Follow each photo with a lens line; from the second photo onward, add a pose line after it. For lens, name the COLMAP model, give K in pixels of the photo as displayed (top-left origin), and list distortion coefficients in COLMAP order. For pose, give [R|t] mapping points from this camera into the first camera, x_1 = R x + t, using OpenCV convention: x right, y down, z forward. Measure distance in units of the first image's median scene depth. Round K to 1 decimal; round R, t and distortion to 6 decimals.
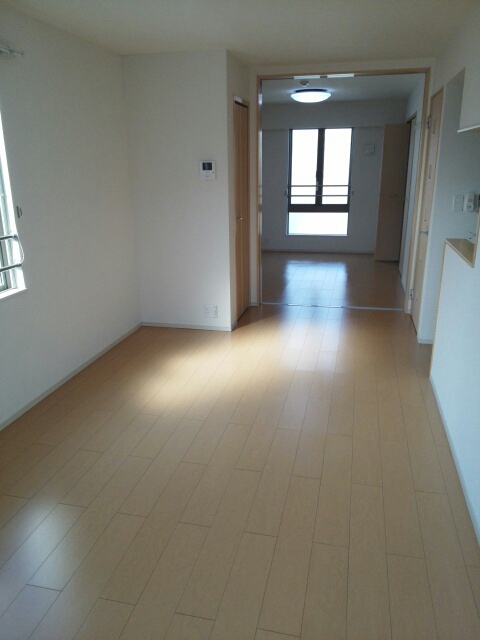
lens RADIAL K [[506.5, 0, 239.3], [0, 506.5, 324.3], [0, 0, 1]] dist [0.008967, -0.012277]
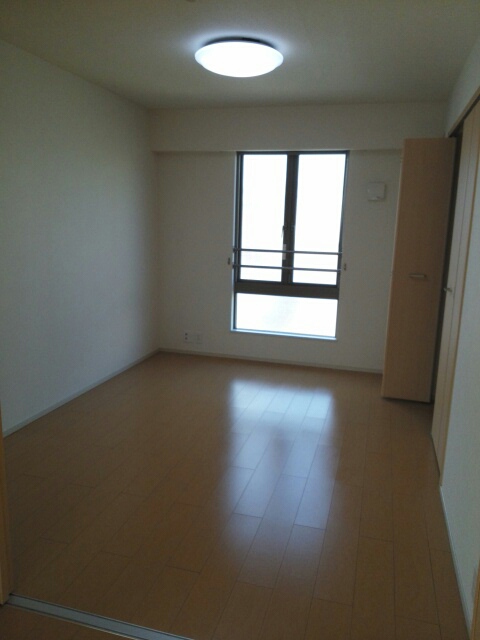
lens RADIAL K [[506.5, 0, 239.2], [0, 506.5, 317.0], [0, 0, 1]] dist [0.008967, -0.012277]
pose [[0.997923, 0.053115, -0.036451, 0.128339], [-0.057527, 0.989421, -0.133178, -0.121303], [0.028992, 0.134999, 0.990422, 0.444884]]
